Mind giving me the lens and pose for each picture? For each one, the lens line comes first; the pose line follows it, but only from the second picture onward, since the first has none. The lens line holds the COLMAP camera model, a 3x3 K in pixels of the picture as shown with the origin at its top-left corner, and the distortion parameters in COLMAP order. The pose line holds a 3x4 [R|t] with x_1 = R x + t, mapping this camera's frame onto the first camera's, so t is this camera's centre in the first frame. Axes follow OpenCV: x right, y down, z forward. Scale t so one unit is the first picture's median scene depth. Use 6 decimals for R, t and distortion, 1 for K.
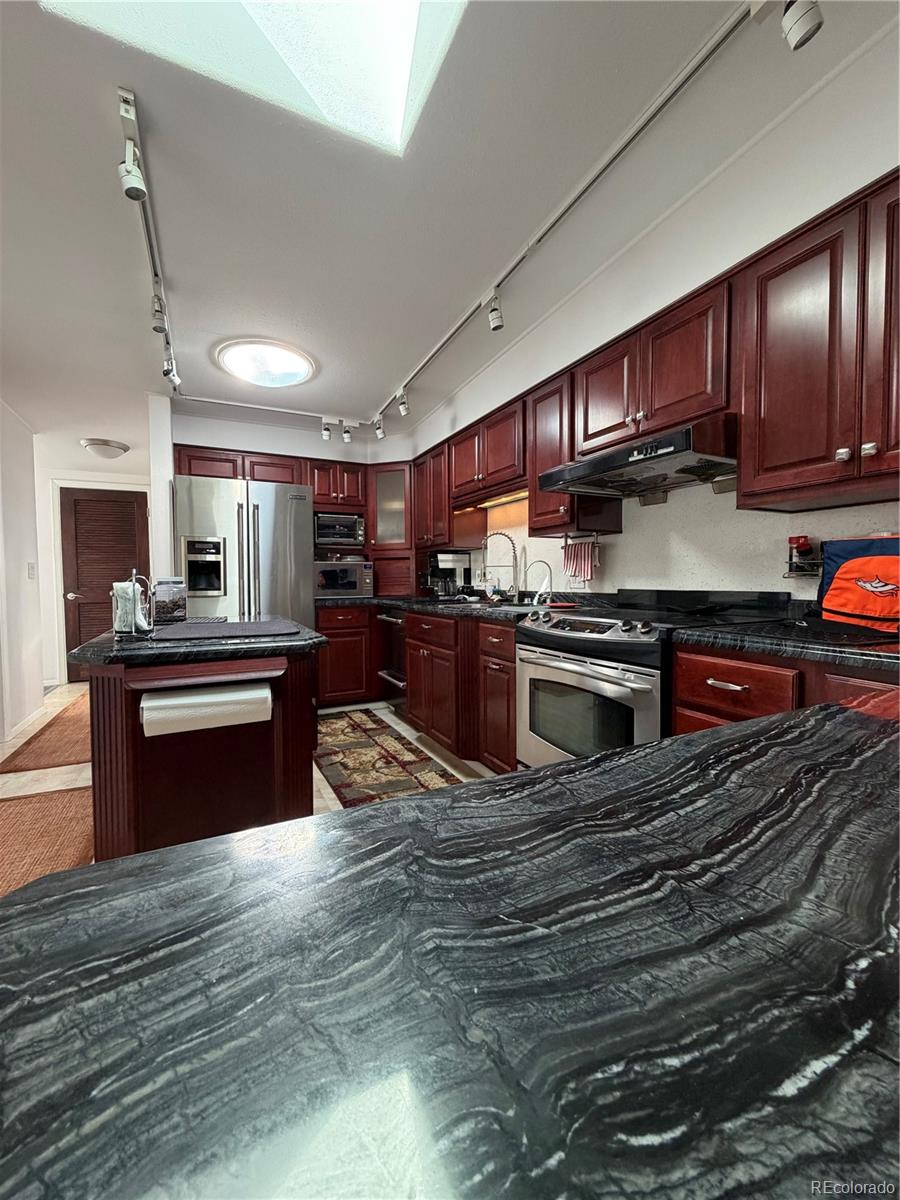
lens RADIAL K [[478.4, 0, 442.6], [0, 478.4, 597.6], [0, 0, 1]] dist [-0.002091, -0.000366]
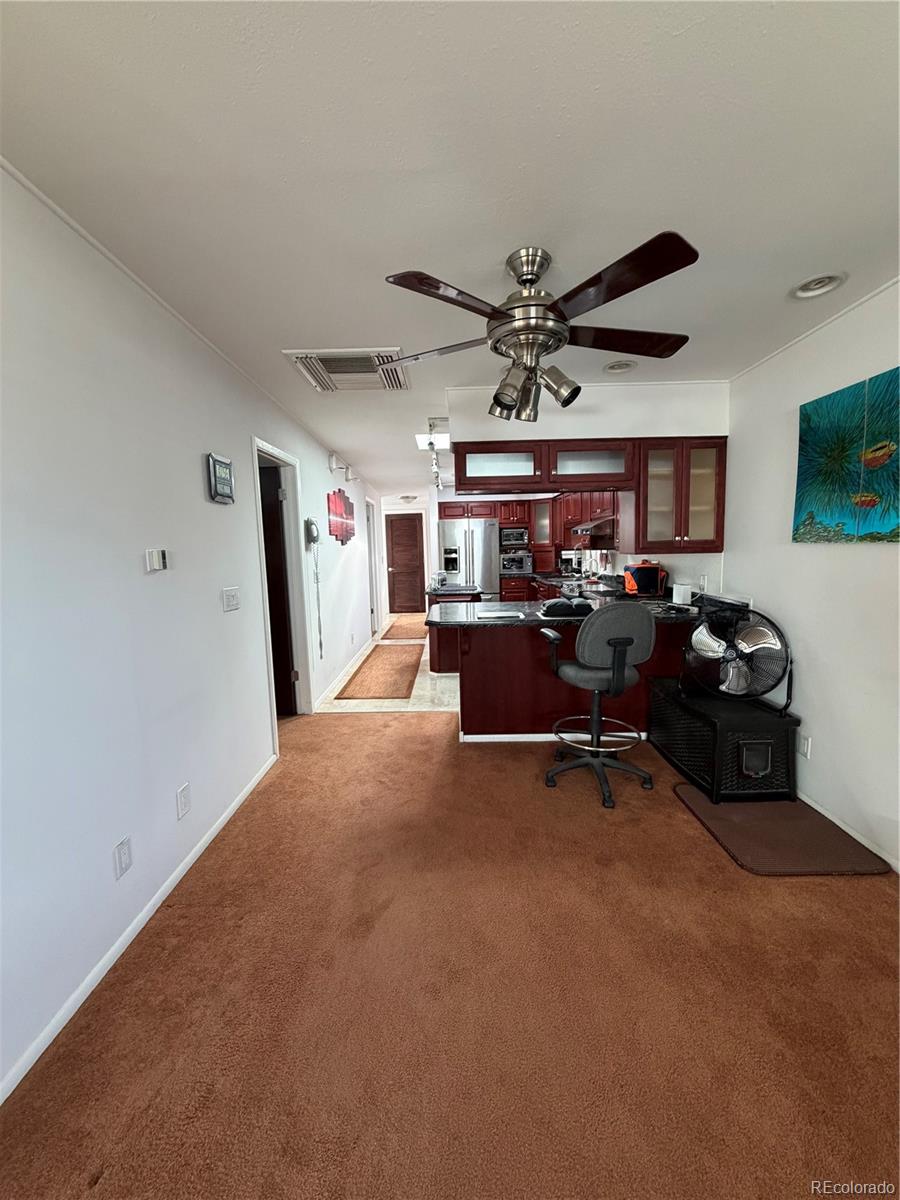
lens RADIAL K [[478.4, 0, 445.0], [0, 478.4, 595.9], [0, 0, 1]] dist [-0.002091, -0.000366]
pose [[0.892203, 0.033509, -0.450390, 0.490716], [0.001377, 0.997037, 0.076906, -0.068162], [0.451633, -0.069236, 0.889513, -1.015111]]
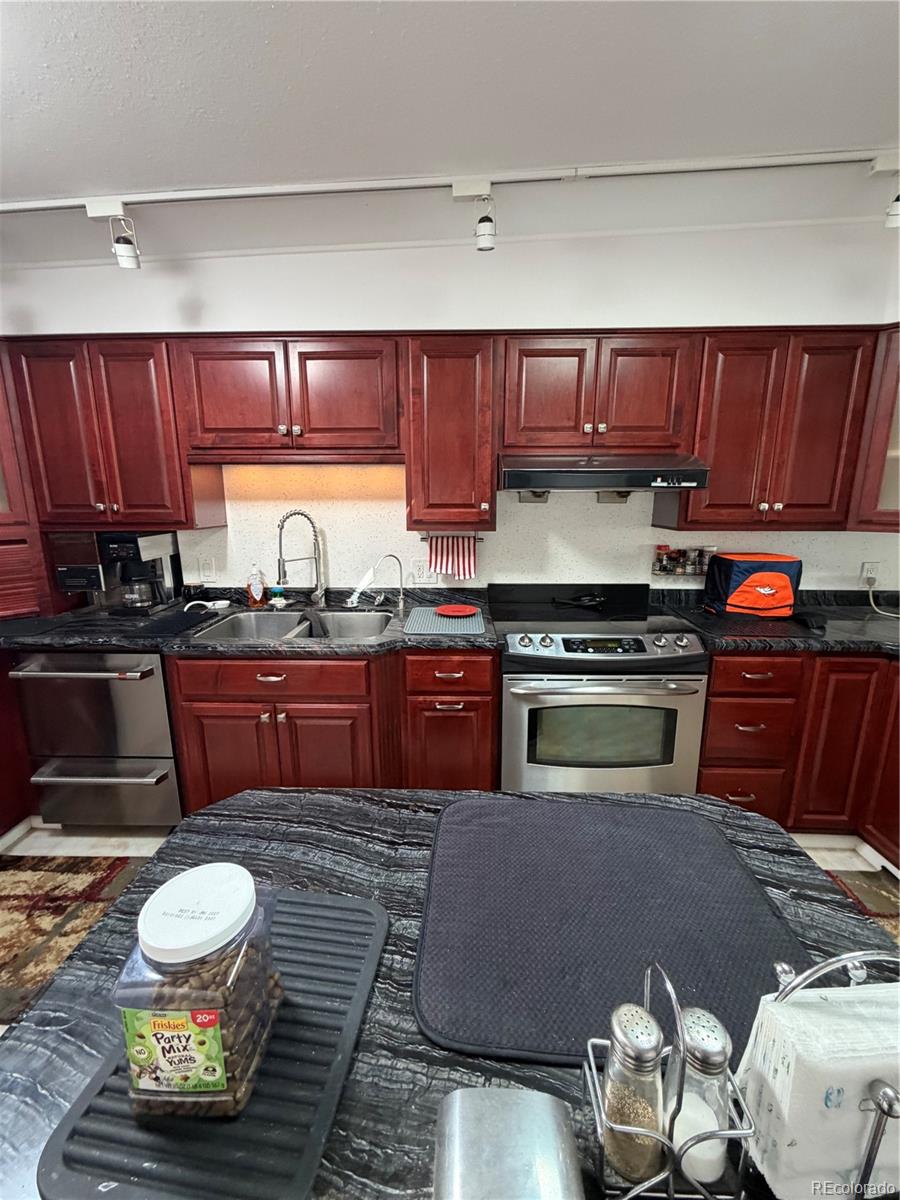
lens RADIAL K [[478.4, 0, 448.2], [0, 478.4, 596.5], [0, 0, 1]] dist [-0.002091, -0.000366]
pose [[0.464328, -0.175616, 0.868078, -0.388901], [0.033366, 0.982917, 0.181002, -0.127221], [-0.885035, -0.055080, 0.462255, 0.454148]]
